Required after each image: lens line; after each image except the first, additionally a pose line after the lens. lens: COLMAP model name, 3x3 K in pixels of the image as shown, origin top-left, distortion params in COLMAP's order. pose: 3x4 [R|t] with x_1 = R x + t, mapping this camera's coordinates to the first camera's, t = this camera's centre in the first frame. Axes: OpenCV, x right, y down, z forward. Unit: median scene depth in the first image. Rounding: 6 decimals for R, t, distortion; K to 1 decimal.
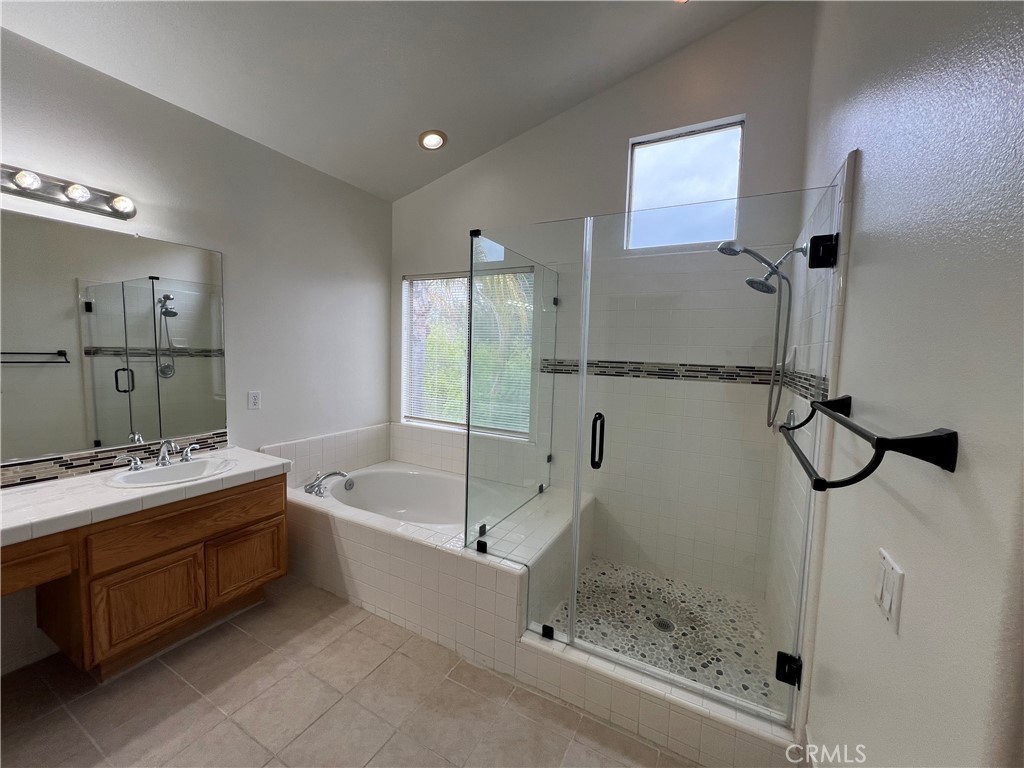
lens RADIAL K [[410.1, 0, 509.9], [0, 410.1, 382.2], [0, 0, 1]] dist [-0.002458, 0.001632]
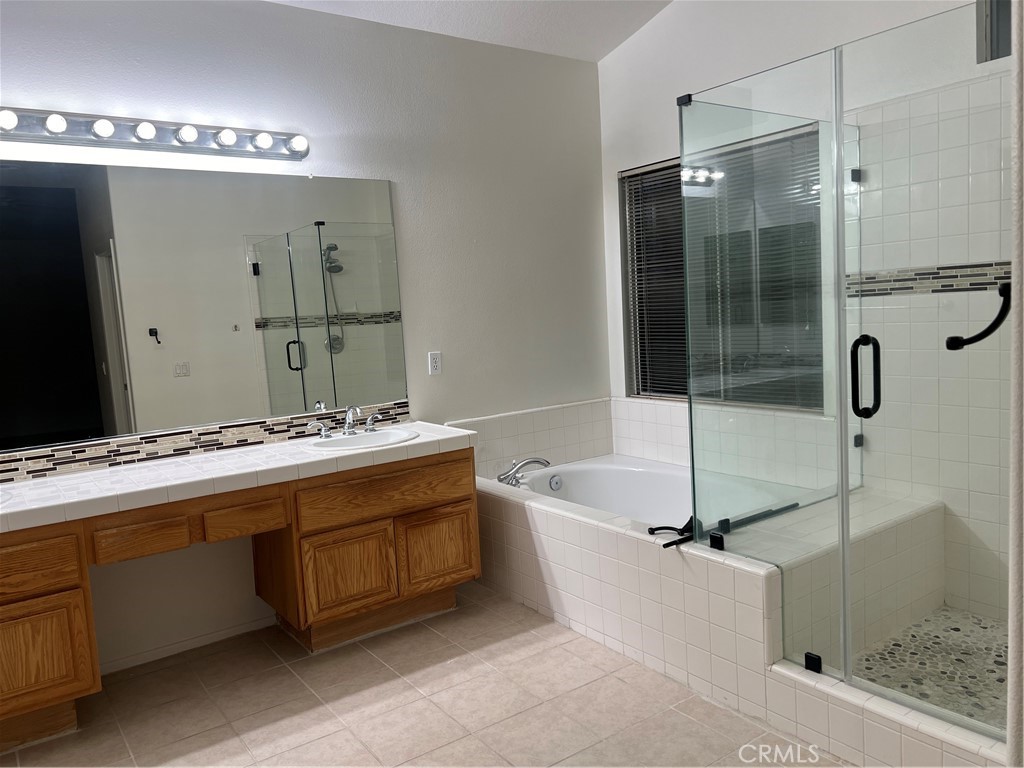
lens RADIAL K [[770.5, 0, 513.4], [0, 770.5, 384.7], [0, 0, 1]] dist [0.057703, -0.070369]
pose [[0.896803, -0.035234, -0.441025, 0.213506], [0.047414, 0.998737, 0.016624, 0.089597], [0.439882, -0.035819, 0.897341, -0.344747]]
